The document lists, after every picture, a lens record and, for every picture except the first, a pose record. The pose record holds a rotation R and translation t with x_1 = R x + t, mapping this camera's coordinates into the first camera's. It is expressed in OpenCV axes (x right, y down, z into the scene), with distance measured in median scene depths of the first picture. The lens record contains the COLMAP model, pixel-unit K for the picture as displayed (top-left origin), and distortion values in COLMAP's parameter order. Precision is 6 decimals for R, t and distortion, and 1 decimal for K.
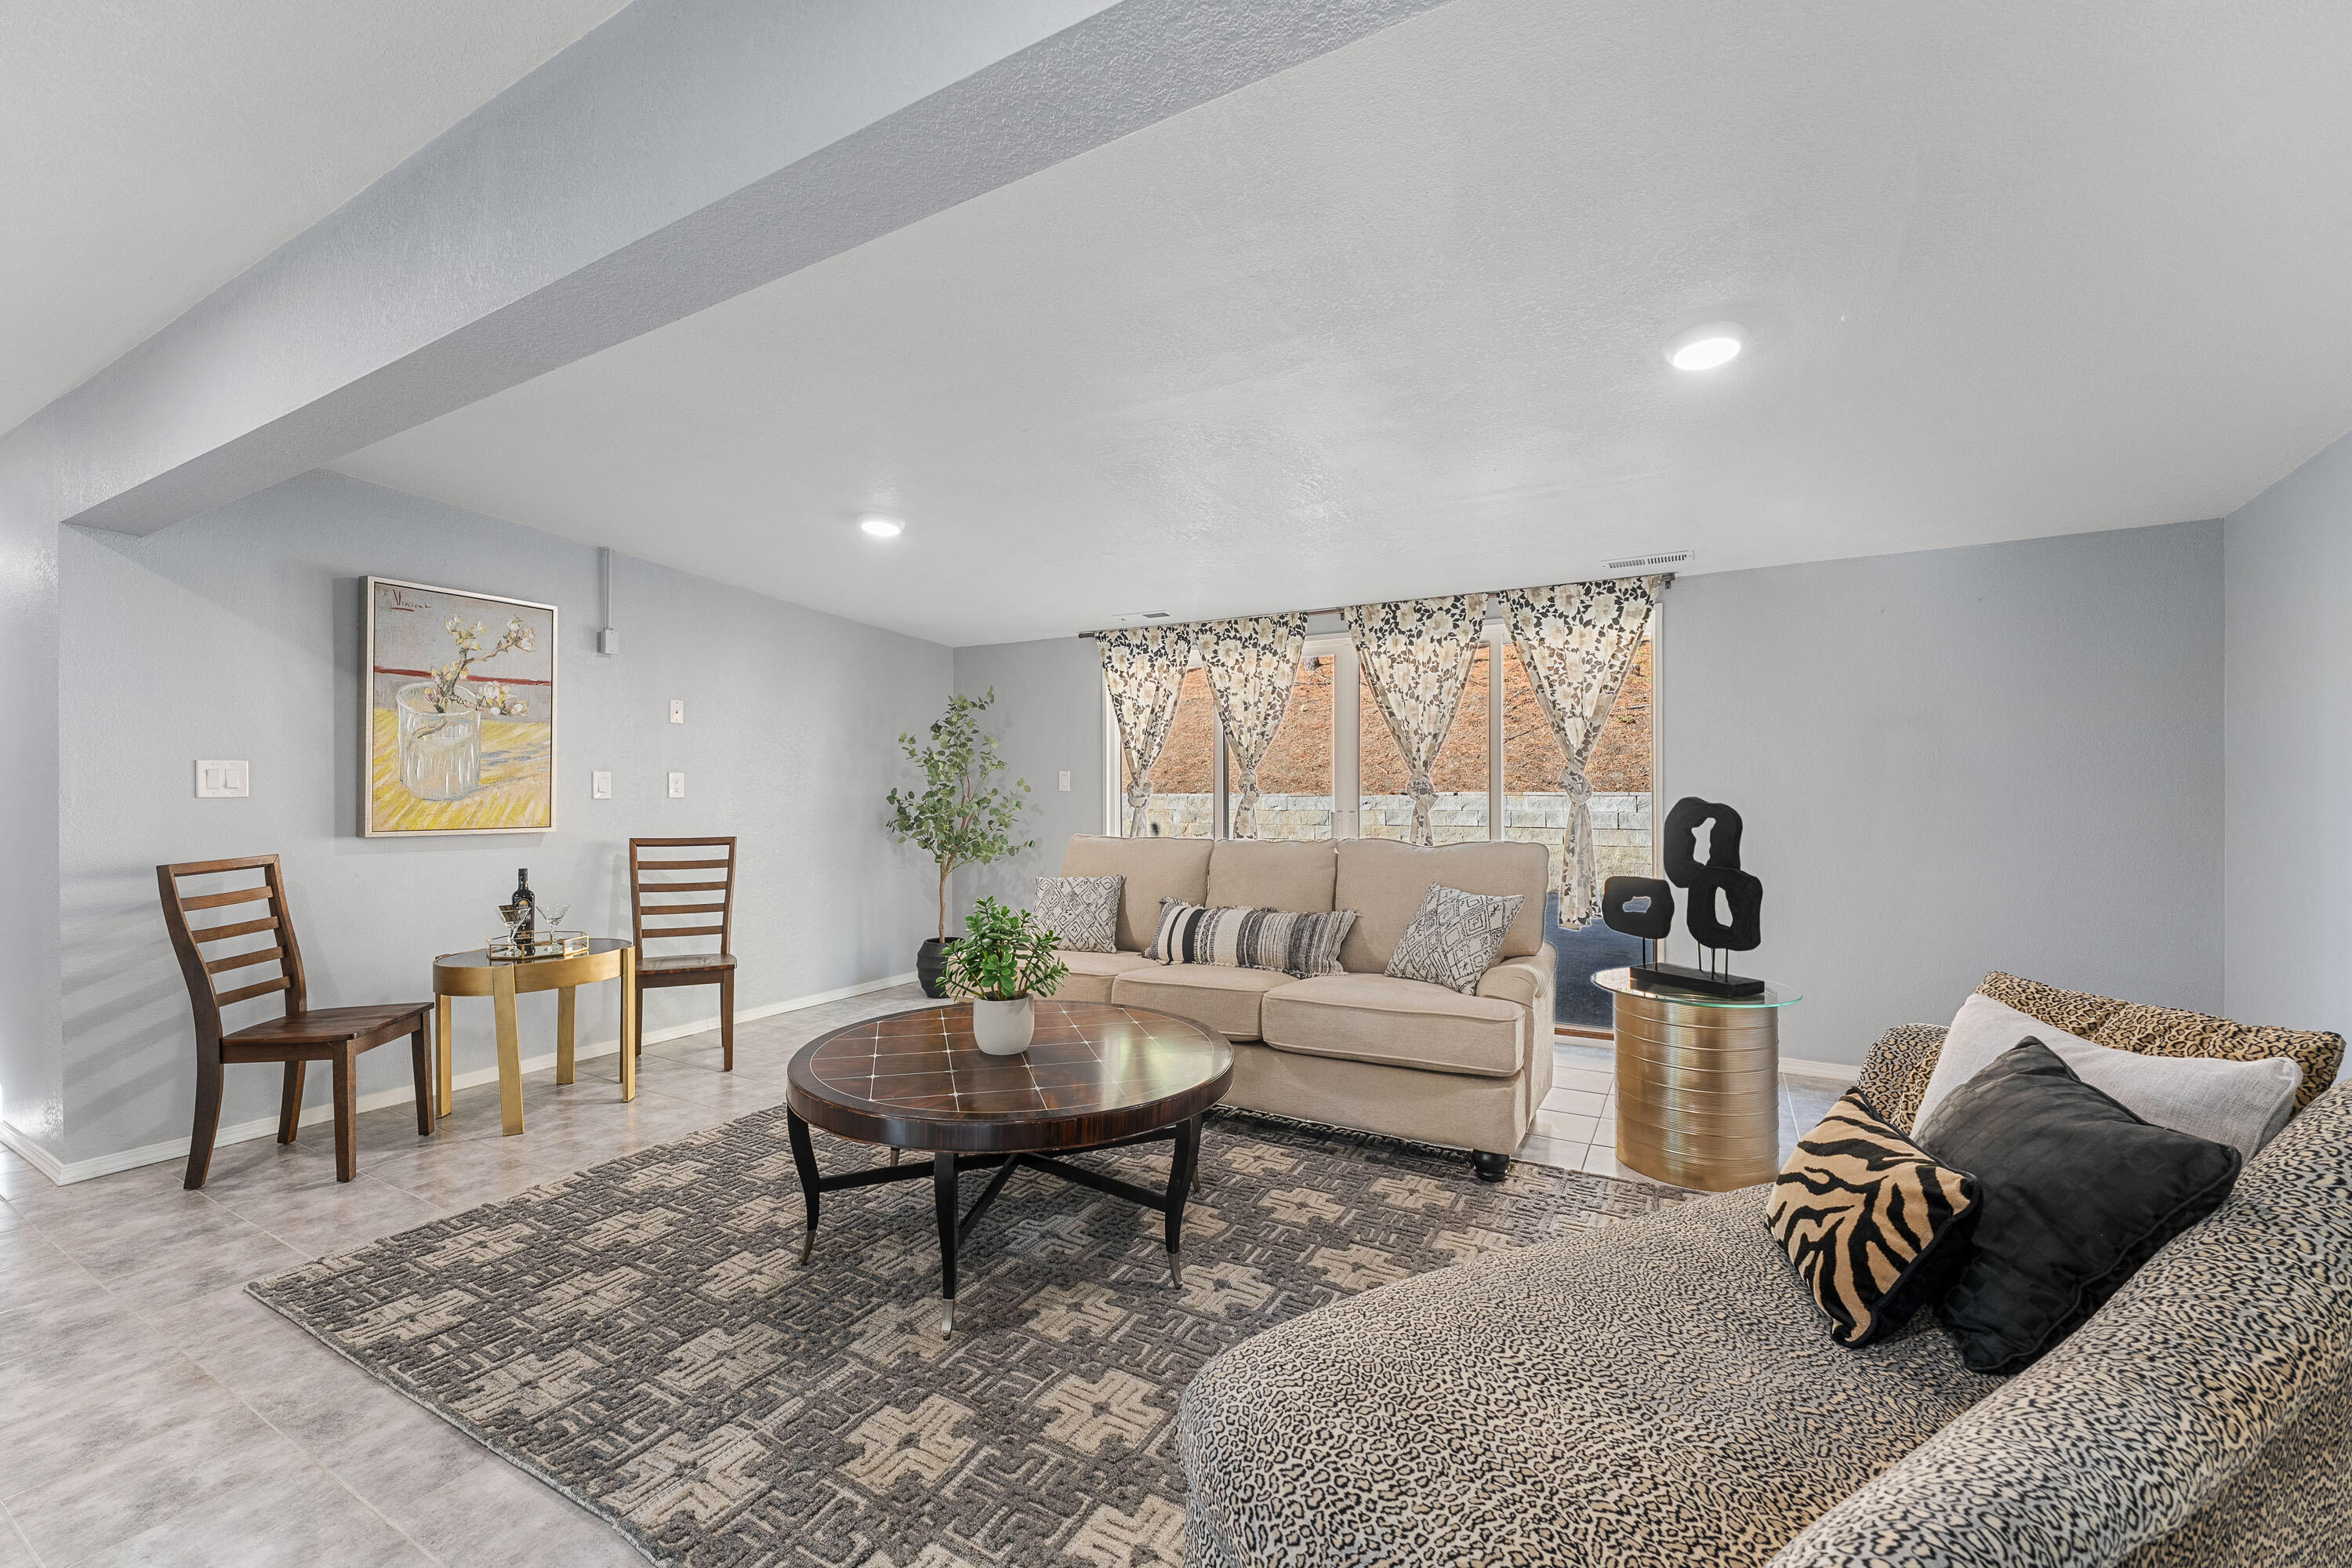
lens RADIAL K [[952.4, 0, 1165.8], [0, 952.4, 774.2], [0, 0, 1]] dist [0.003466, 0.001050]
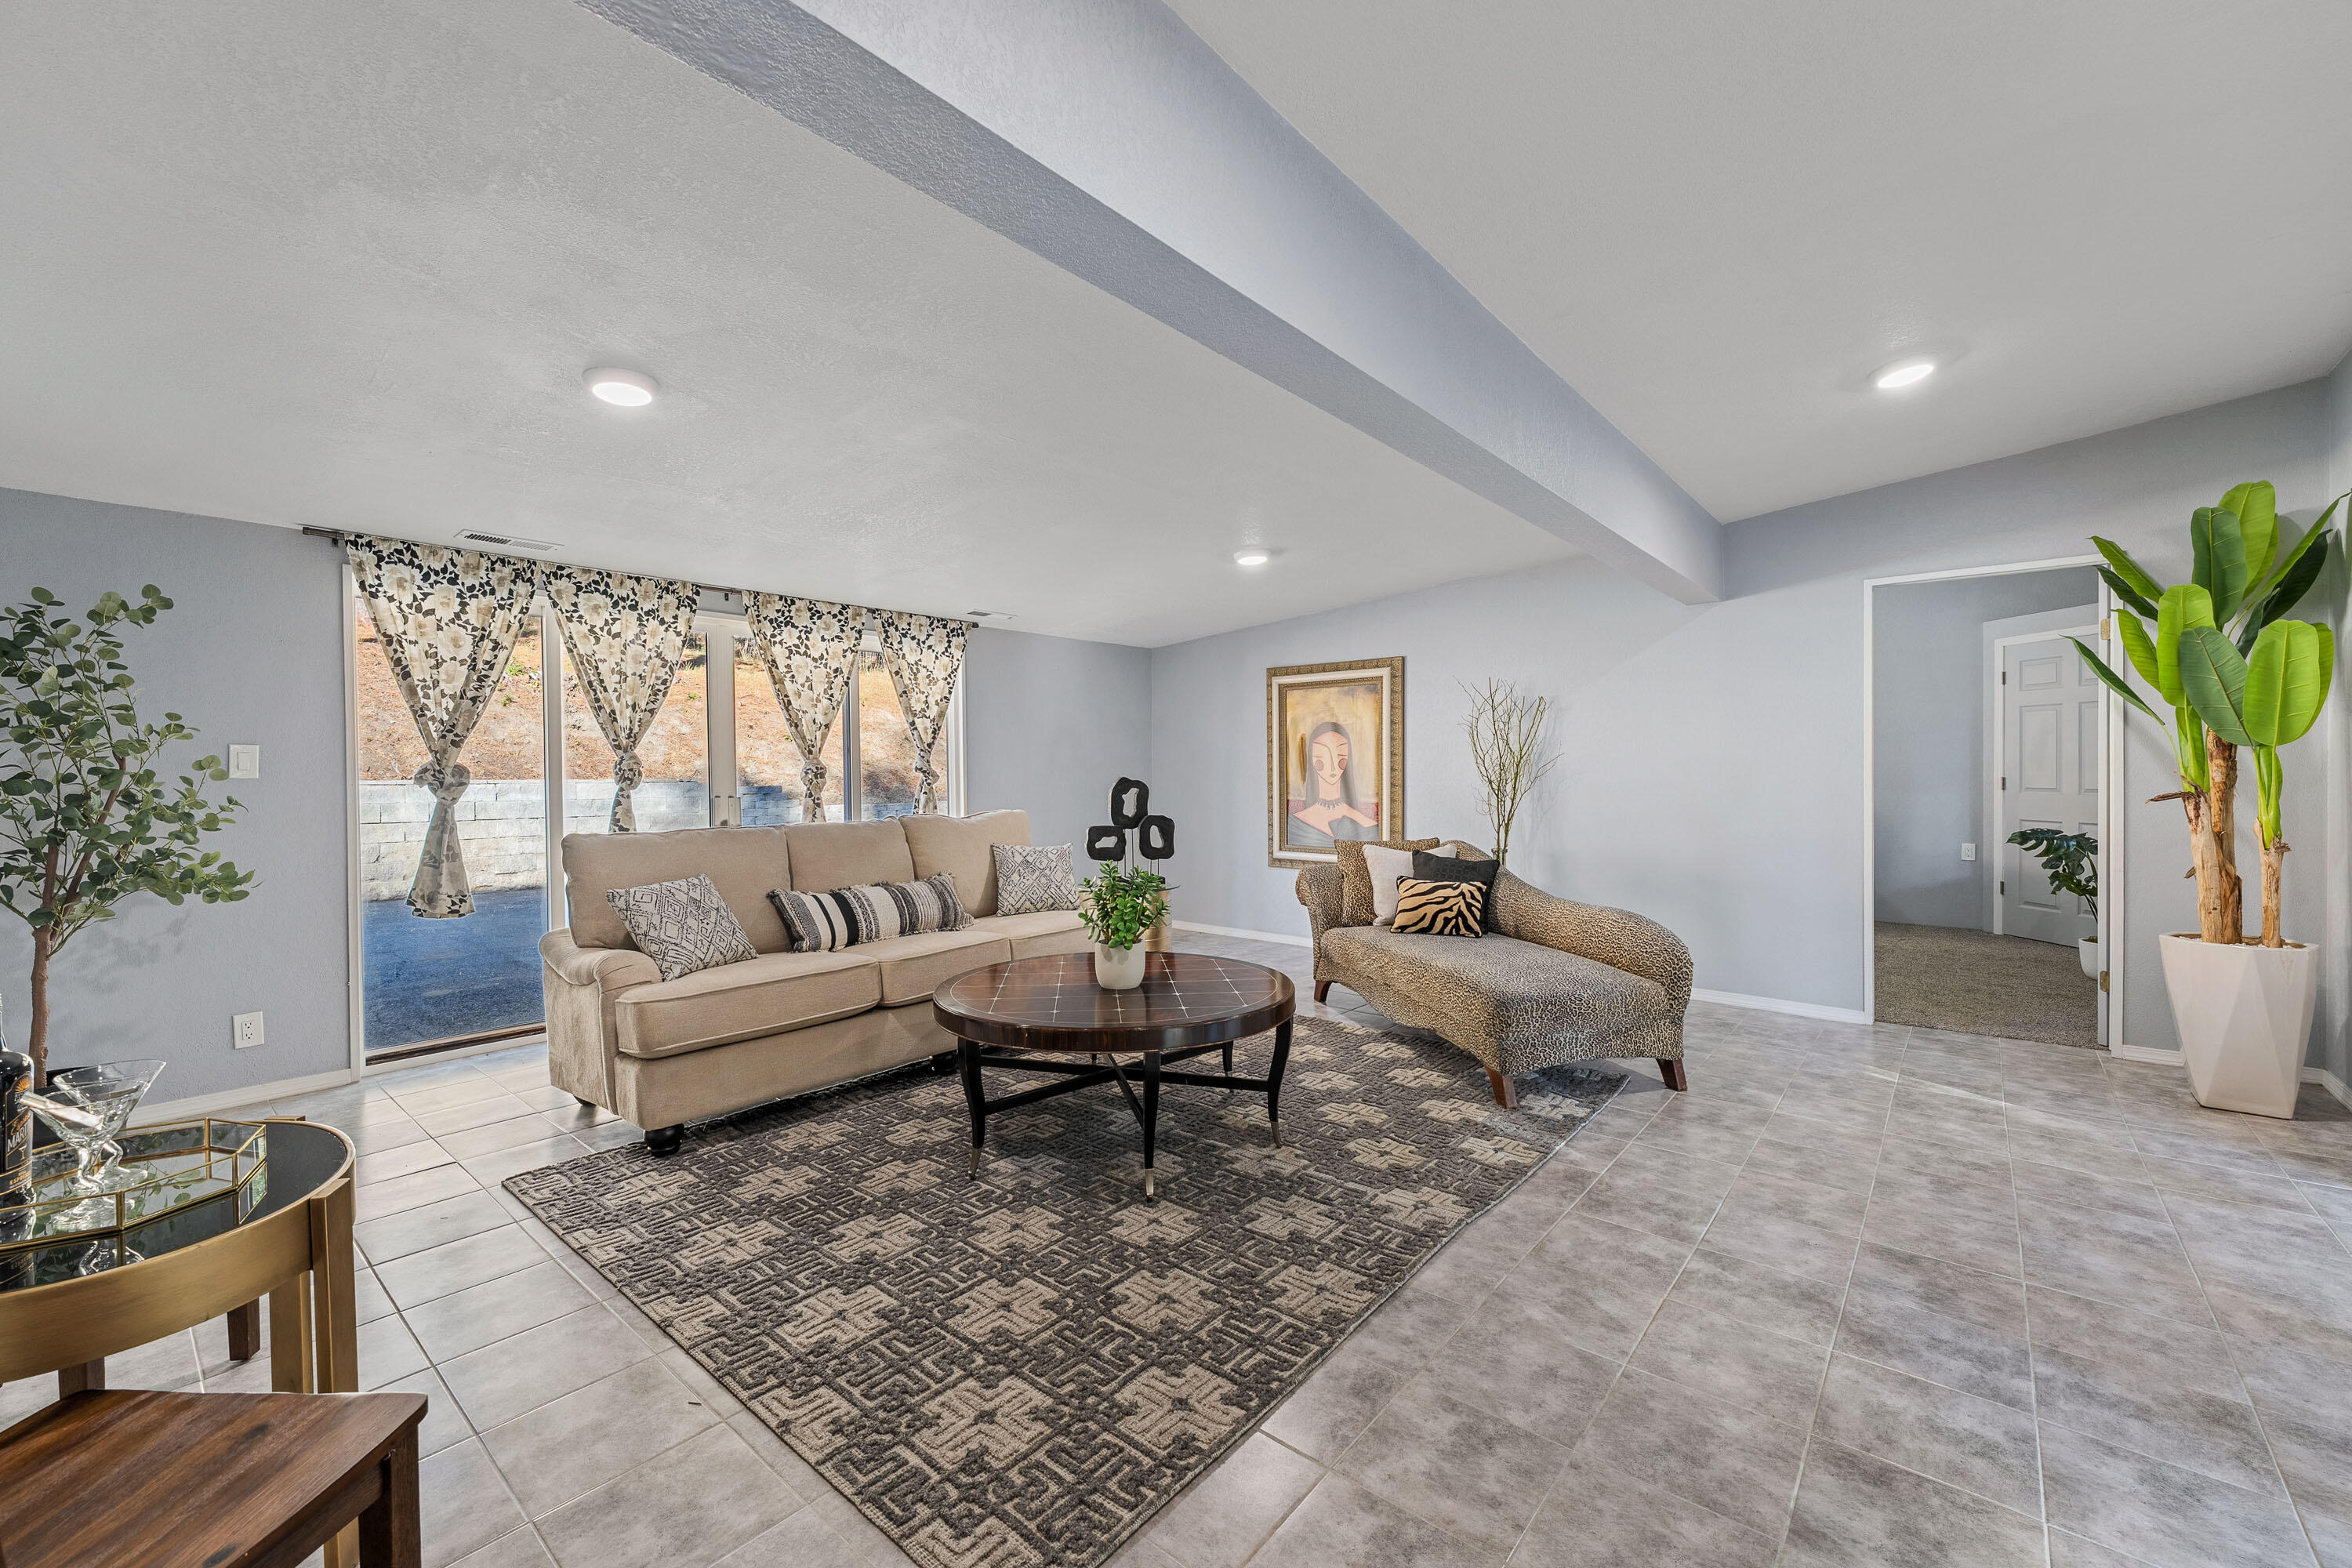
lens RADIAL K [[952.4, 0, 1162.9], [0, 952.4, 789.0], [0, 0, 1]] dist [0.003466, 0.001050]
pose [[0.180787, -0.018303, 0.983352, -0.921943], [-0.011981, 0.999712, 0.020811, 0.007481], [-0.983449, -0.015544, 0.180516, 0.501334]]
